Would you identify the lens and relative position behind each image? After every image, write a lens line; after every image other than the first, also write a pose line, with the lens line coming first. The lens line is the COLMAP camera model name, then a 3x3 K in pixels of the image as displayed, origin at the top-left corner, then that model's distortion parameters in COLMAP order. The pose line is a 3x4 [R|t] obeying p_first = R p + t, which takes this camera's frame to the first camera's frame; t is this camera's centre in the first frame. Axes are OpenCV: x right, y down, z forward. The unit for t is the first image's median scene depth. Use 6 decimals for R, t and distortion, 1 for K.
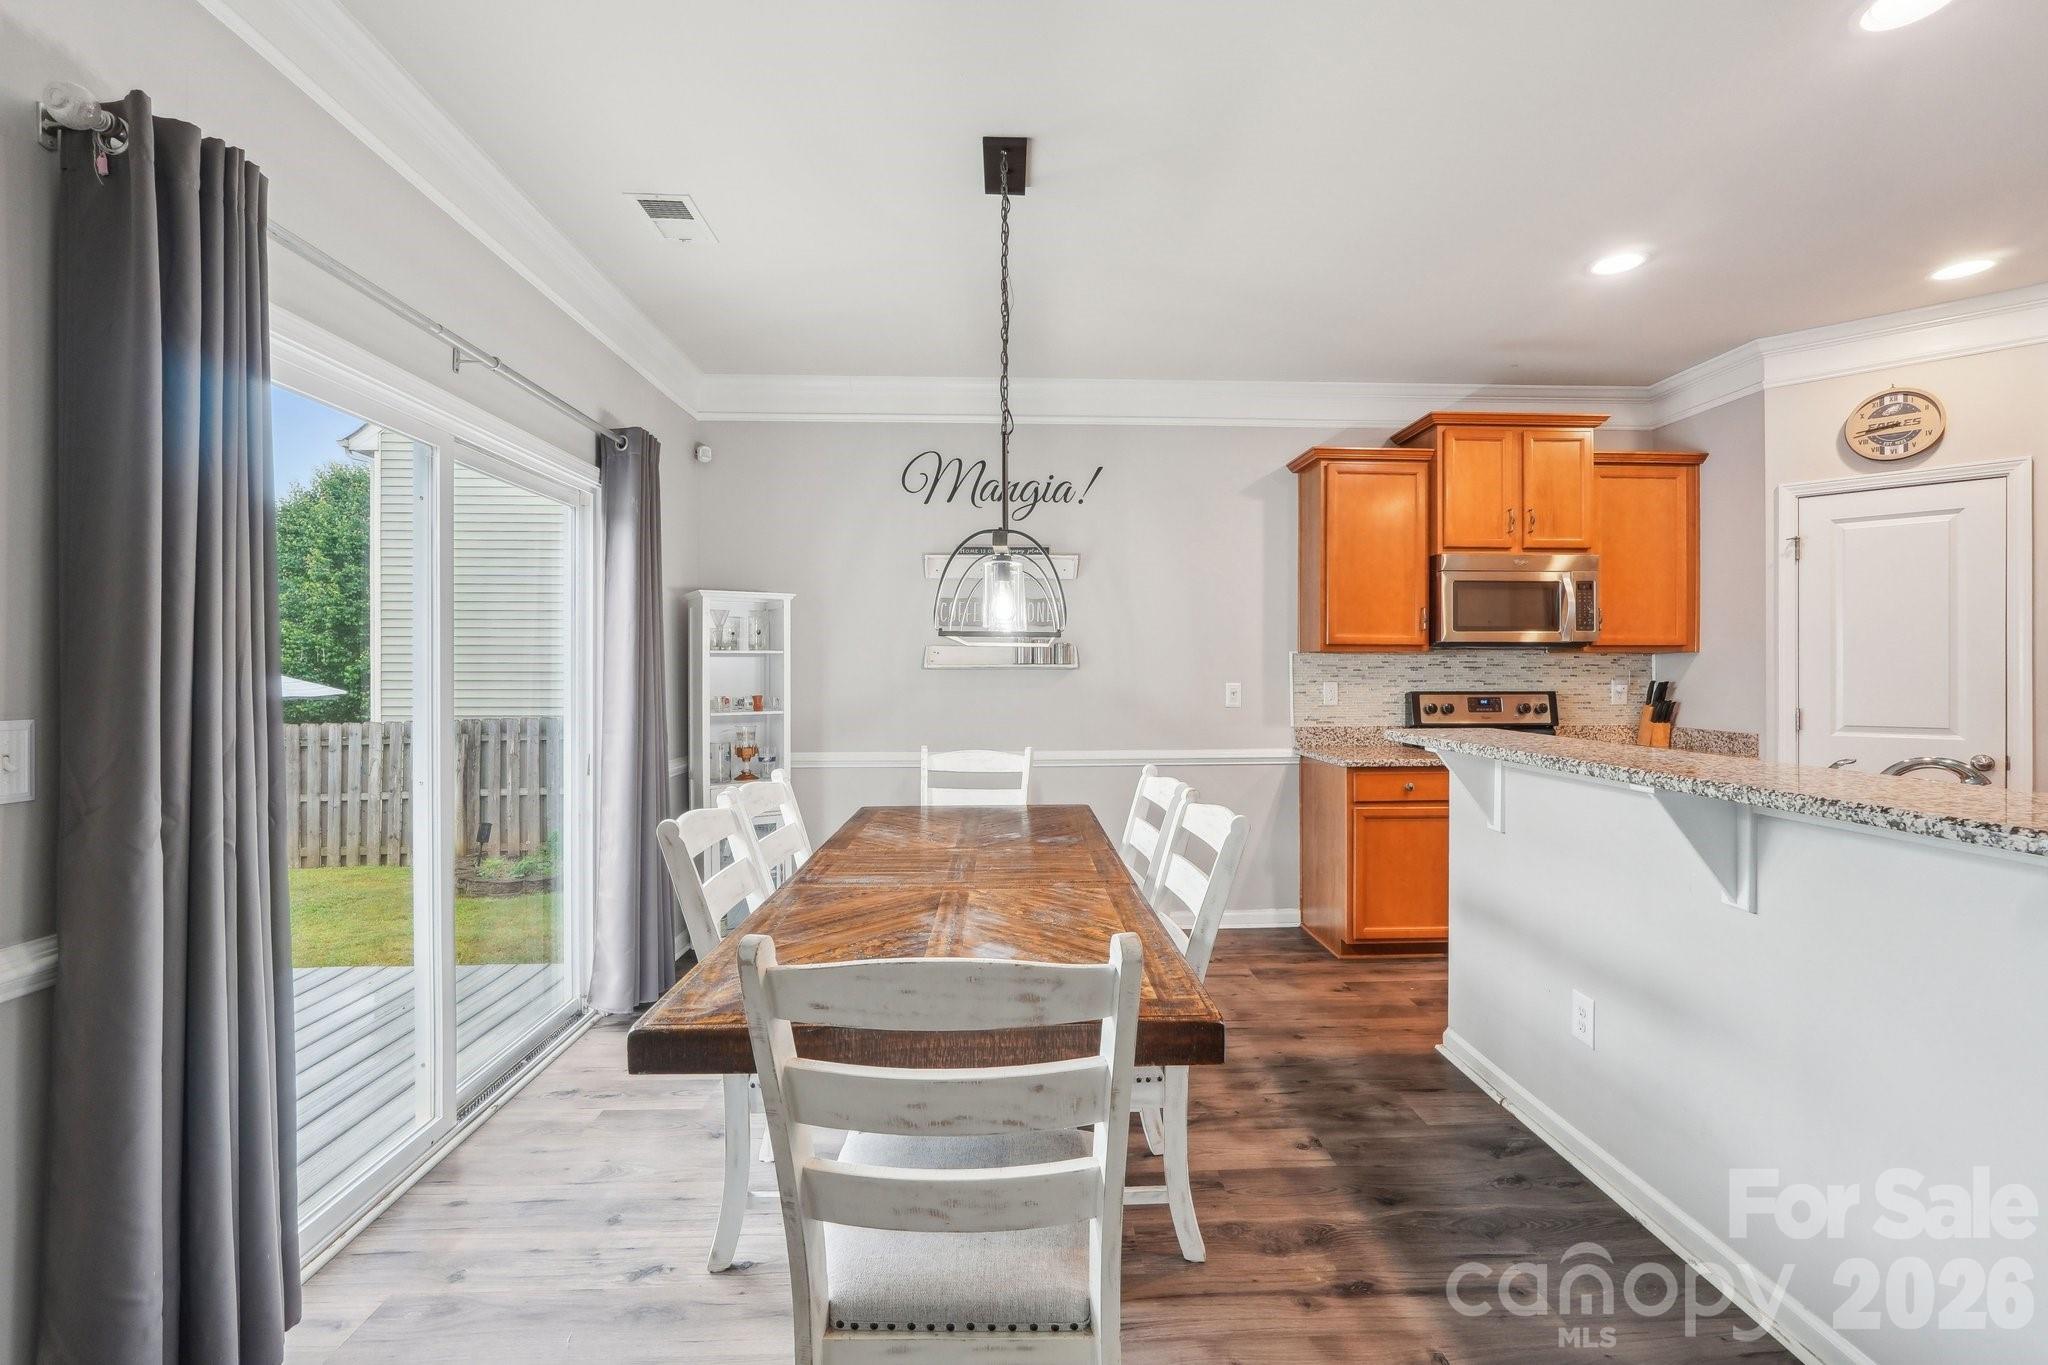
lens RADIAL K [[884.2, 0, 1026.3], [0, 884.2, 673.2], [0, 0, 1]] dist [0.004443, 0.001515]
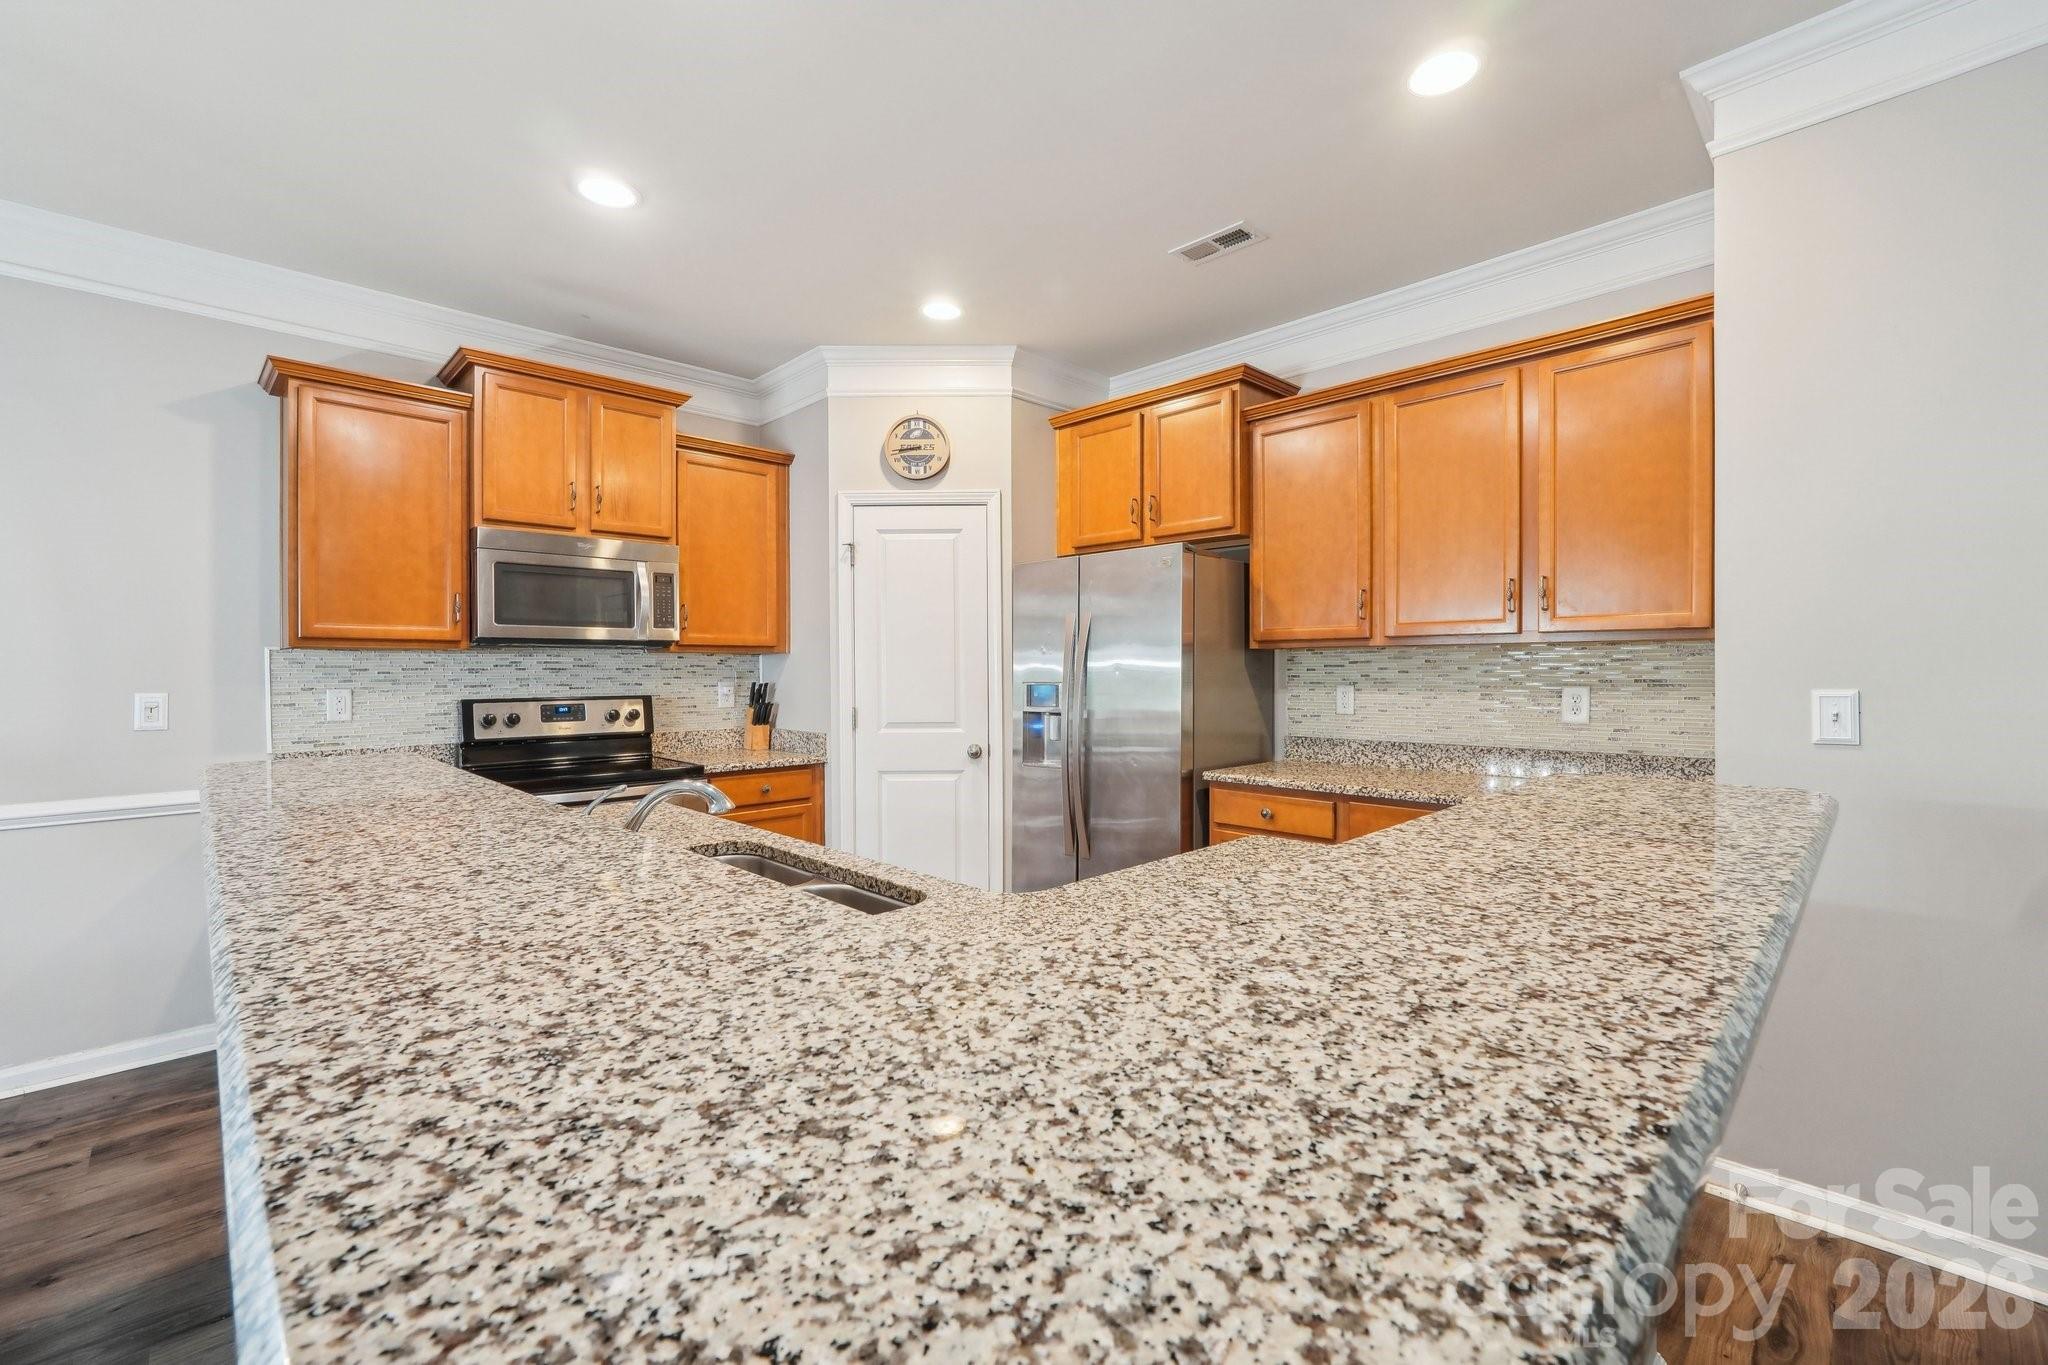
lens RADIAL K [[884.2, 0, 1030.9], [0, 884.2, 675.6], [0, 0, 1]] dist [0.004443, 0.001515]
pose [[0.754393, -0.007689, 0.656378, 0.315336], [0.007517, 0.999967, 0.003074, 0.000516], [-0.656380, 0.002615, 0.754426, 0.072623]]
